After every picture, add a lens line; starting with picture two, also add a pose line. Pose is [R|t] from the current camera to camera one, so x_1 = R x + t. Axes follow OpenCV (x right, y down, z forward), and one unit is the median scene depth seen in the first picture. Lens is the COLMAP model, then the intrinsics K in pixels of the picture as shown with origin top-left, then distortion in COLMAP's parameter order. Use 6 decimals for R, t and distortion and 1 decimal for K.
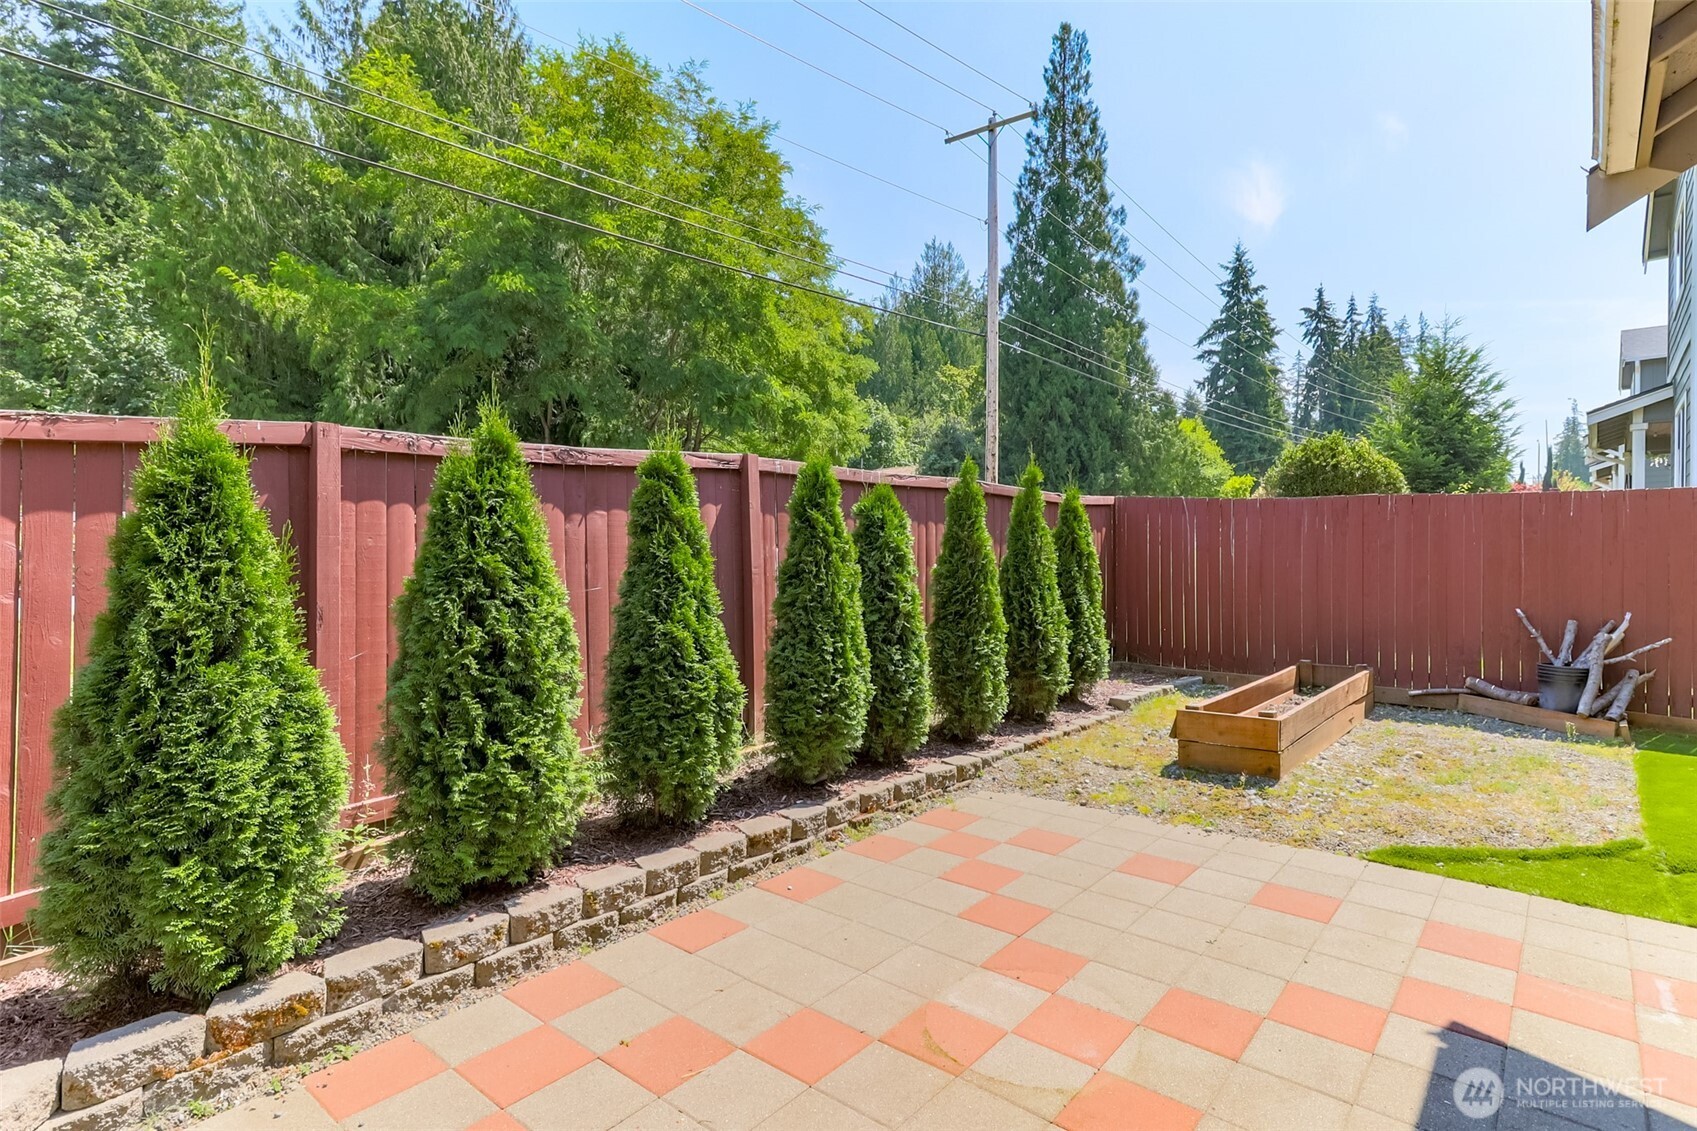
lens RADIAL K [[856.9, 0, 848.5], [0, 856.9, 565.5], [0, 0, 1]] dist [0.028887, 0.000582]
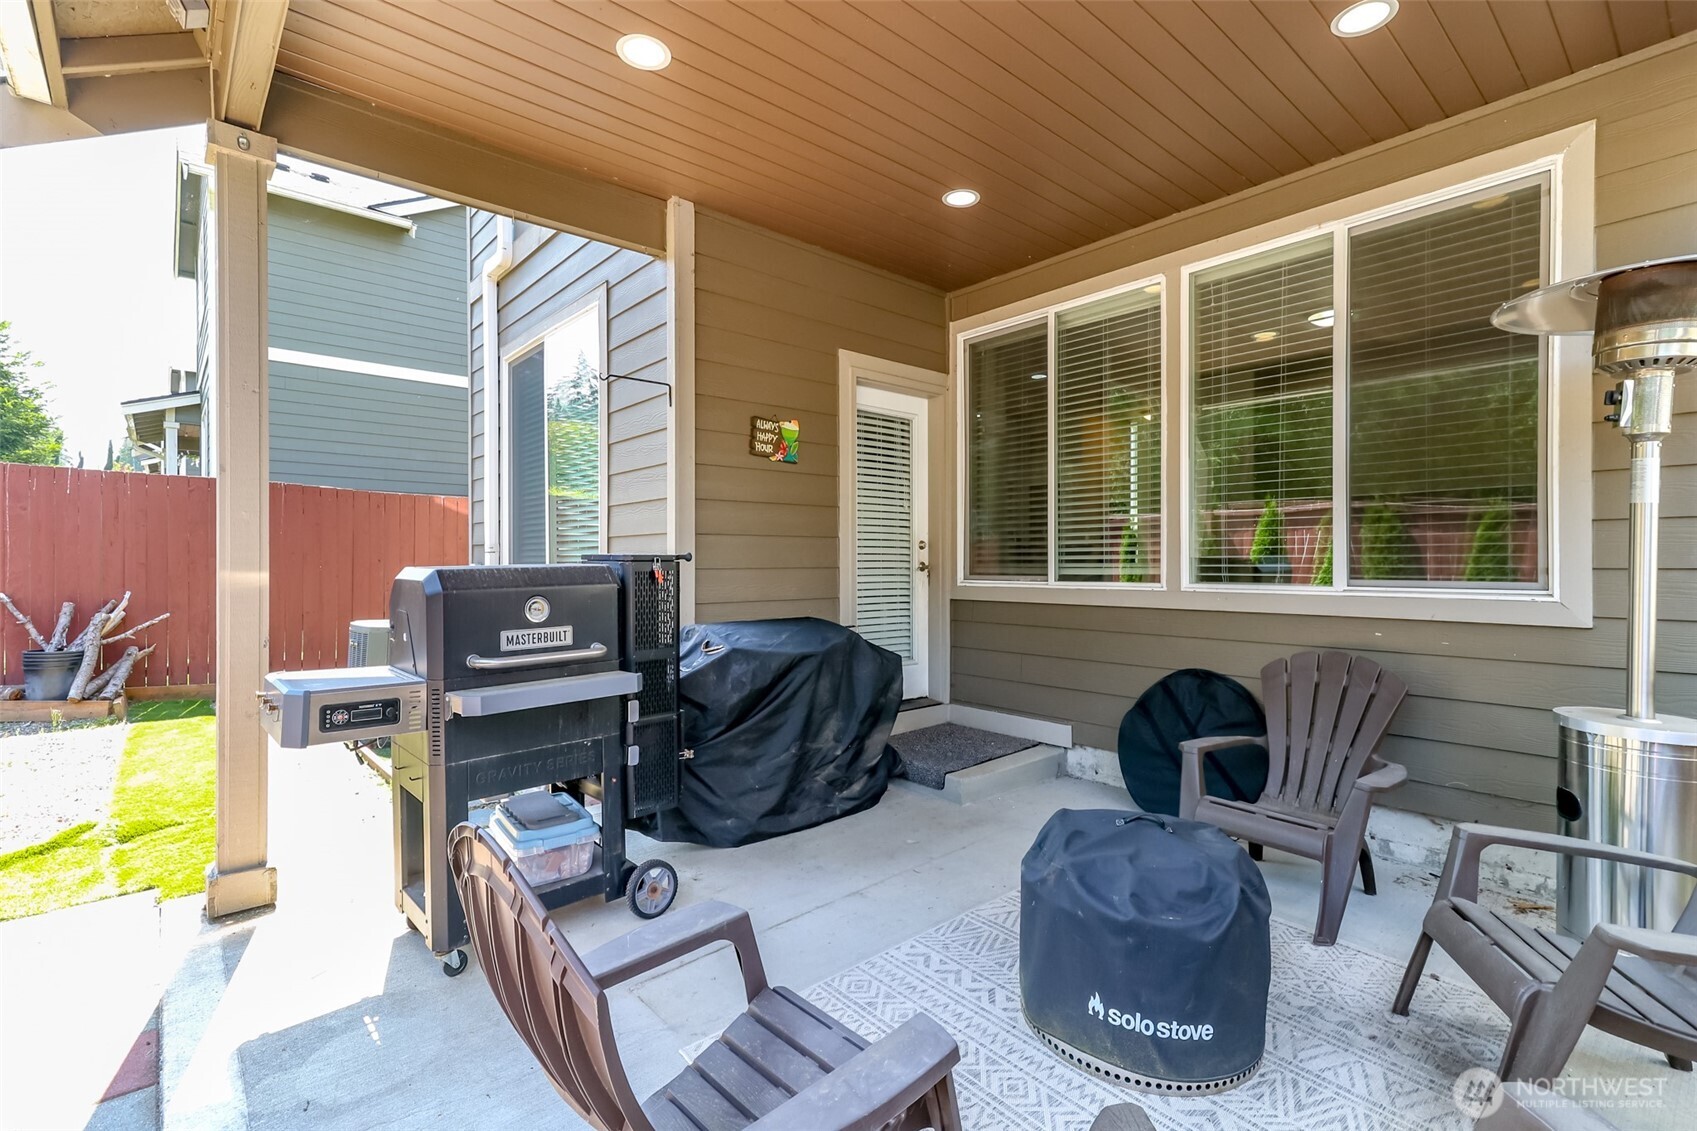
lens RADIAL K [[769.4, 0, 853.7], [0, 769.4, 568.0], [0, 0, 1]] dist [0.017413, 0.000478]
pose [[0.145691, -0.010230, 0.989277, 0.113890], [-0.003366, 0.999936, 0.010836, 0.014010], [-0.989324, -0.004909, 0.145647, 0.027547]]
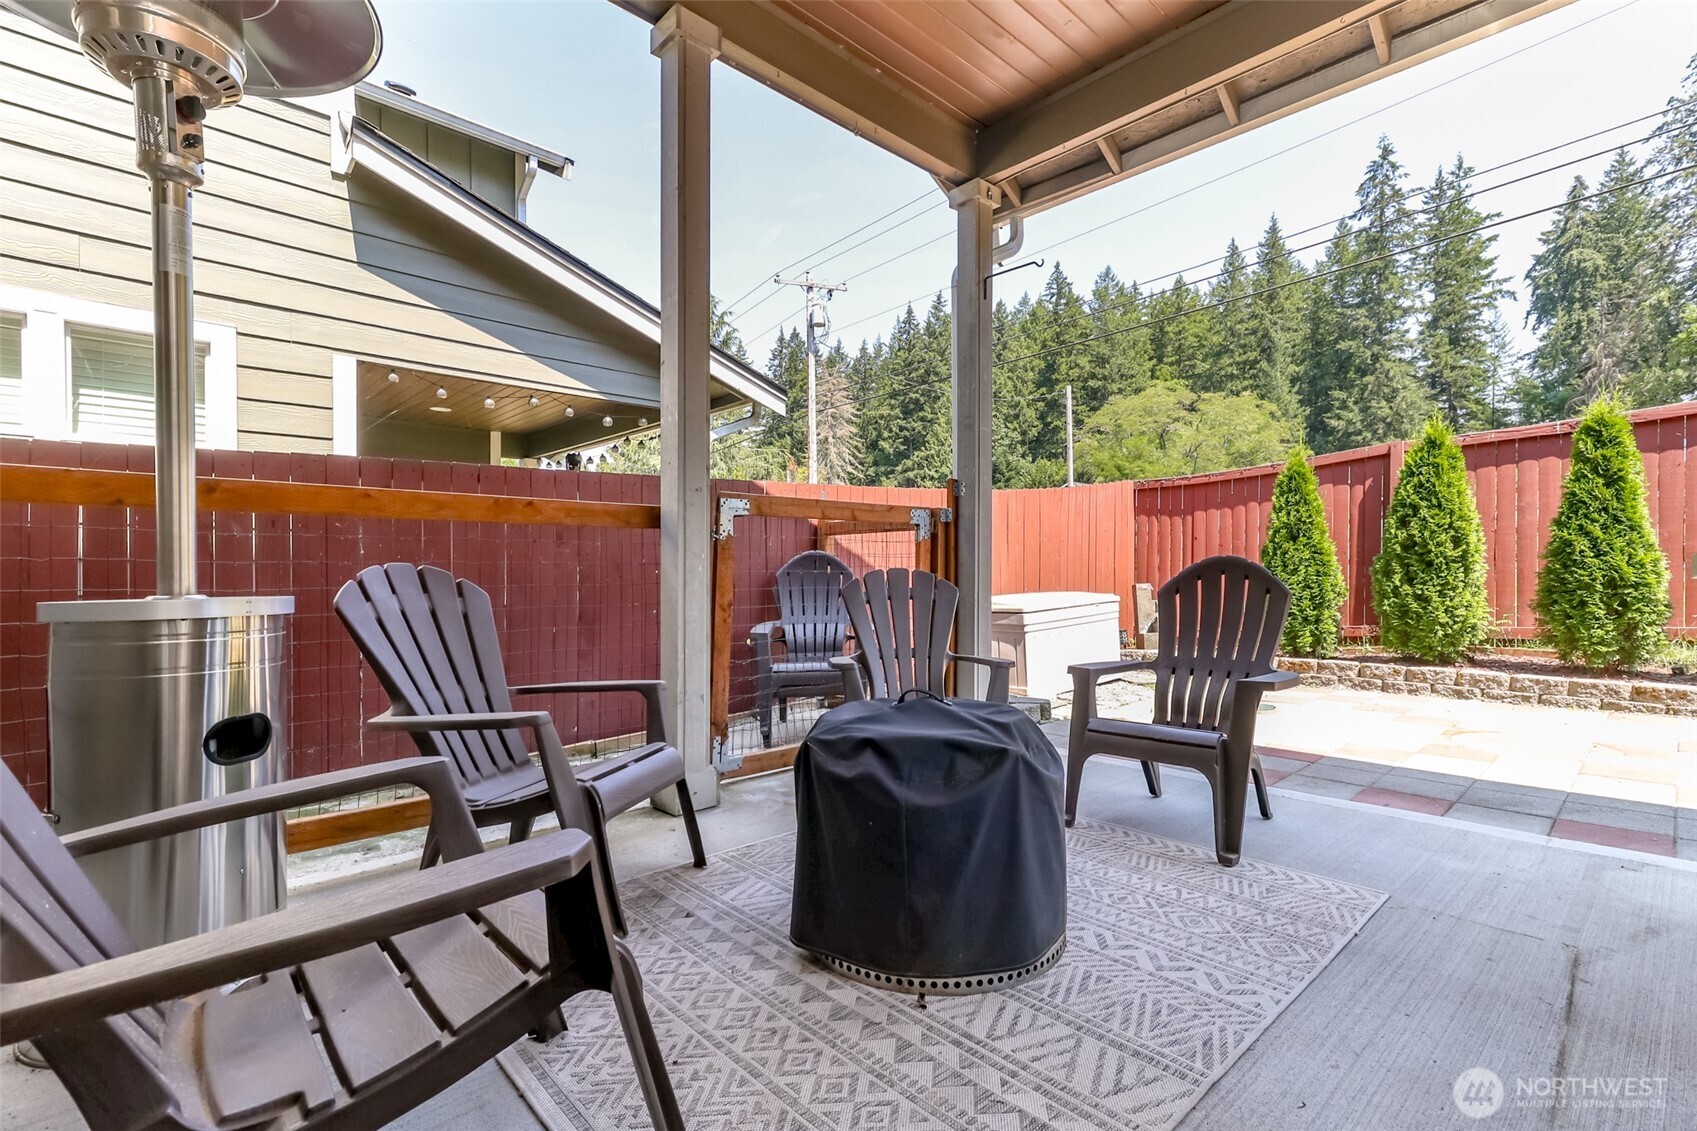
lens RADIAL K [[769.4, 0, 853.7], [0, 769.4, 568.0], [0, 0, 1]] dist [0.017413, 0.000478]
pose [[-0.124572, -0.004226, -0.992202, 0.864446], [-0.000137, 0.999991, -0.004242, 0.091597], [0.992211, -0.000393, -0.124571, -0.046380]]
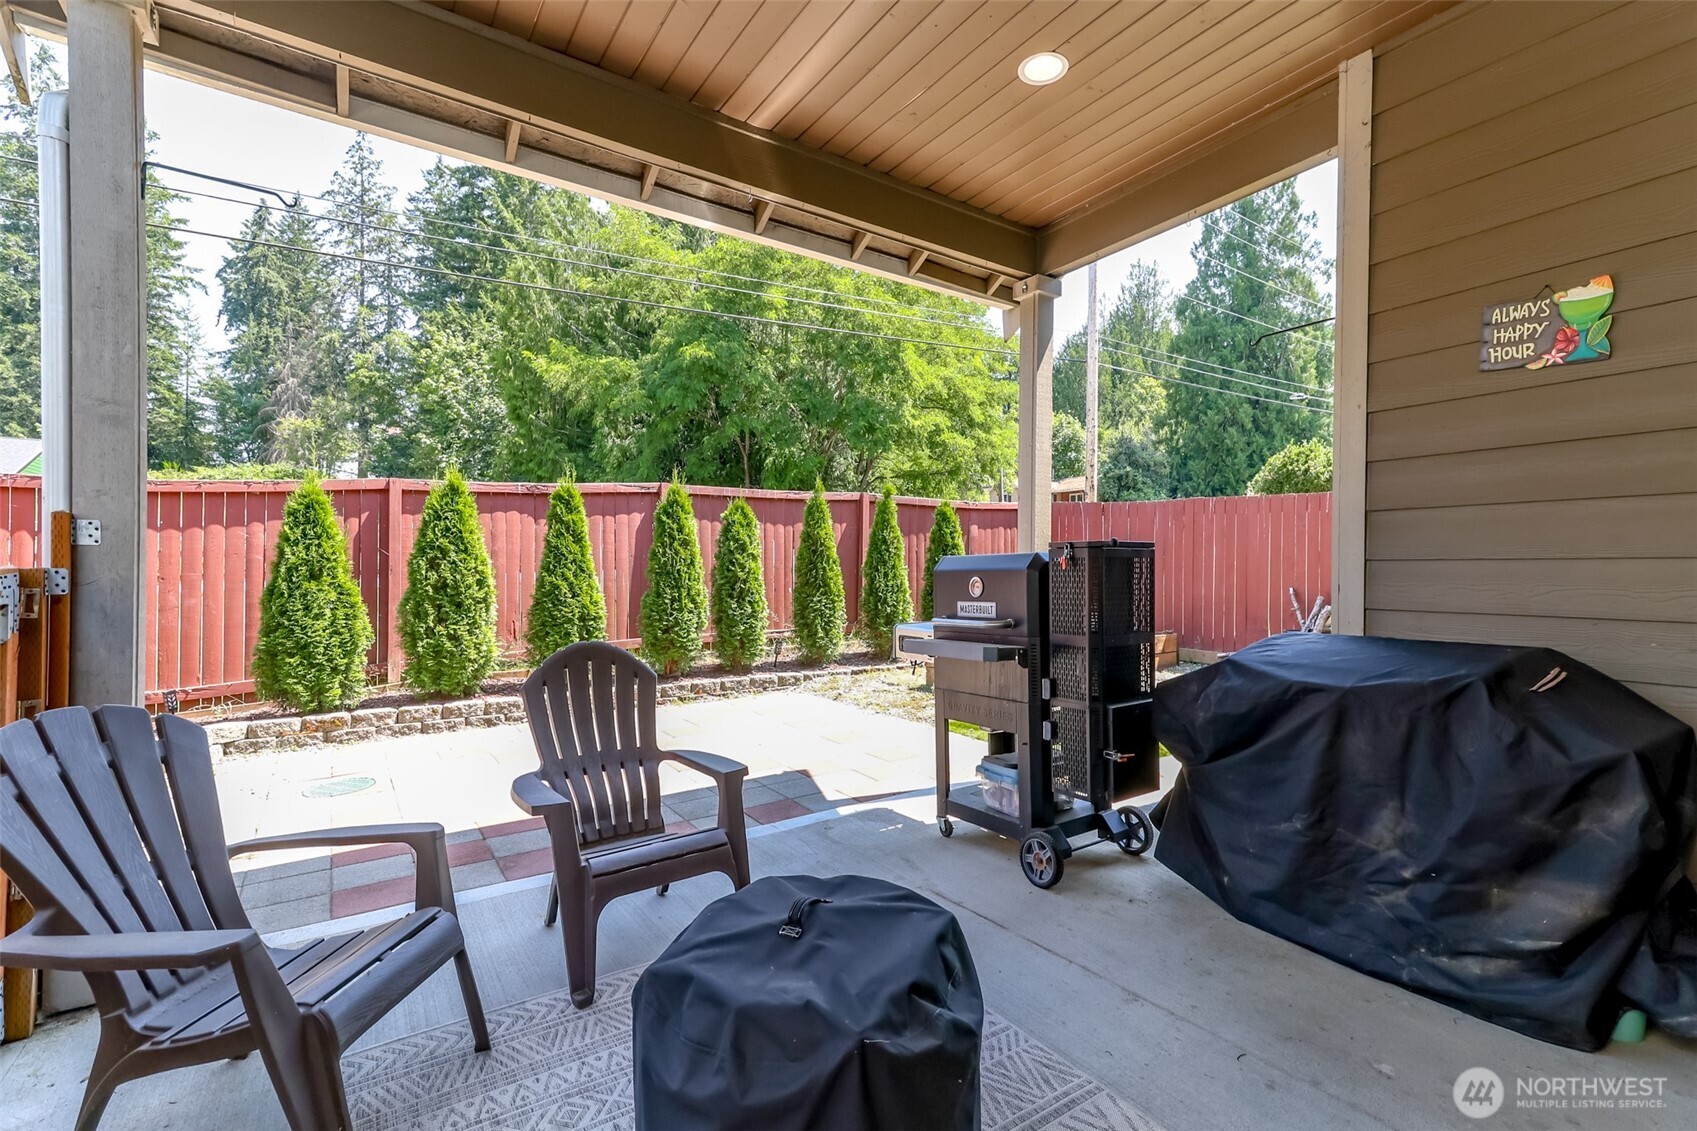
lens RADIAL K [[779.9, 0, 859.6], [0, 779.9, 570.6], [0, 0, 1]] dist [0.023966, 0.000179]
pose [[0.960116, 0.005036, -0.279556, 0.612154], [-0.004201, 0.999985, 0.003586, 0.029469], [0.279570, -0.002268, 0.960123, -0.313767]]
